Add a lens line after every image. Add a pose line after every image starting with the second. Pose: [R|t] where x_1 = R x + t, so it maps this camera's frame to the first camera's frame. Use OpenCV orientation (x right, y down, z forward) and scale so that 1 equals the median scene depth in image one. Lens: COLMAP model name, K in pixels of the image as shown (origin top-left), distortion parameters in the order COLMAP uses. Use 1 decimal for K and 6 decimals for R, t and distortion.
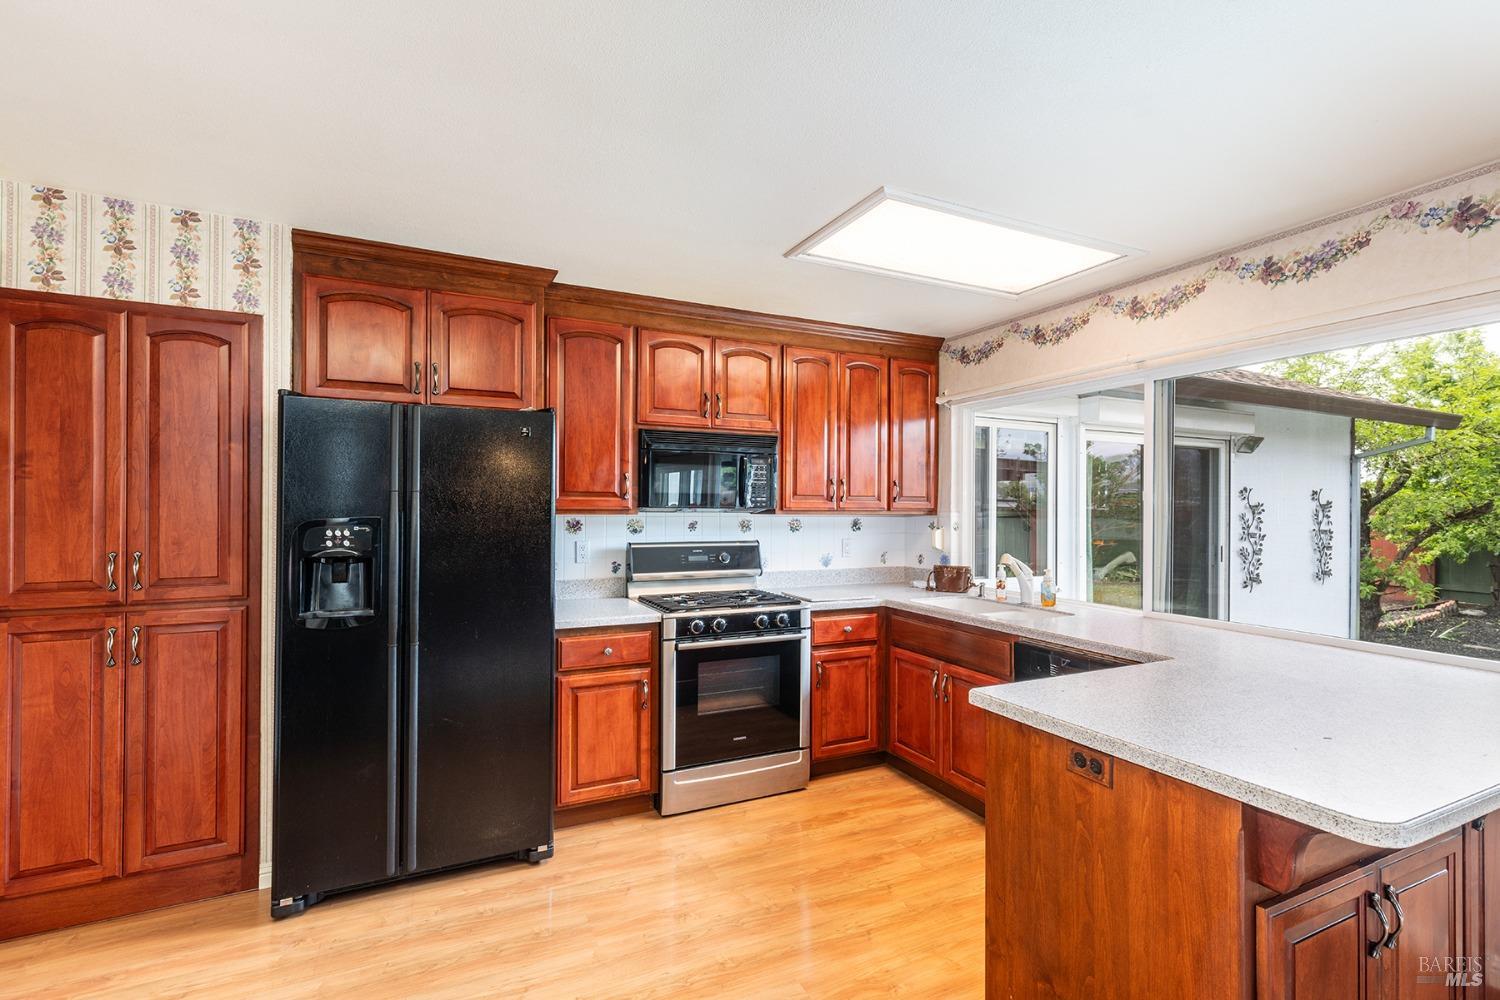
lens RADIAL K [[673.6, 0, 750.2], [0, 673.6, 502.1], [0, 0, 1]] dist [0.003788, 0.000189]
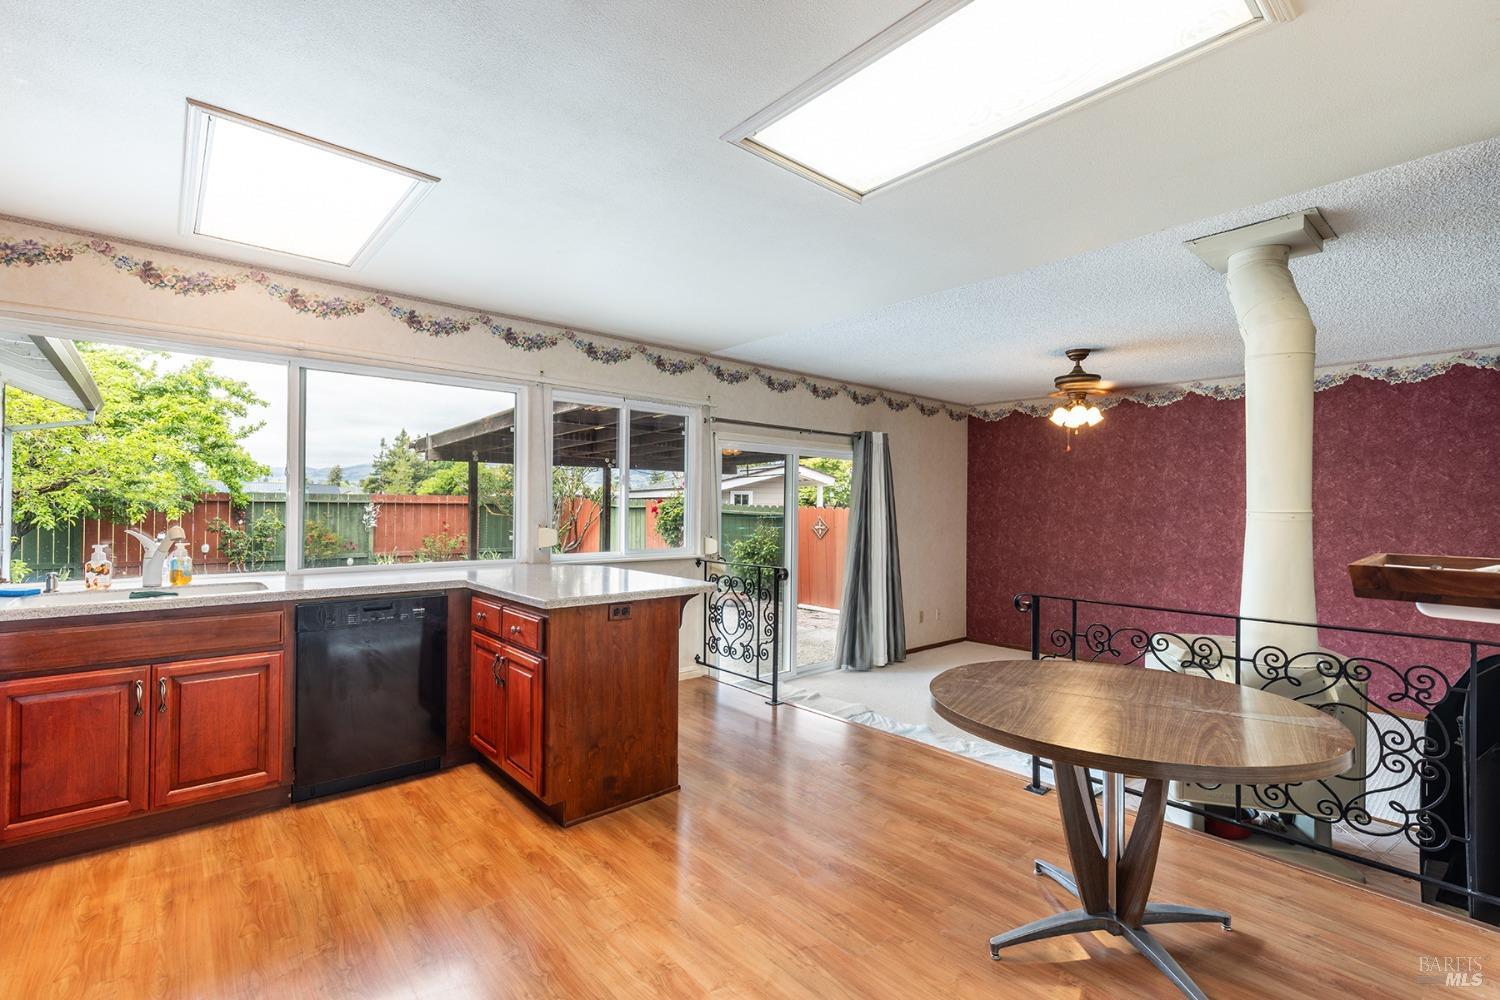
lens RADIAL K [[673.6, 0, 752.1], [0, 673.6, 500.8], [0, 0, 1]] dist [0.003788, 0.000189]
pose [[-0.268957, -0.004730, 0.963141, -0.704998], [-0.020630, 0.999787, -0.000851, 0.030940], [-0.962931, -0.020098, -0.268997, 0.564484]]
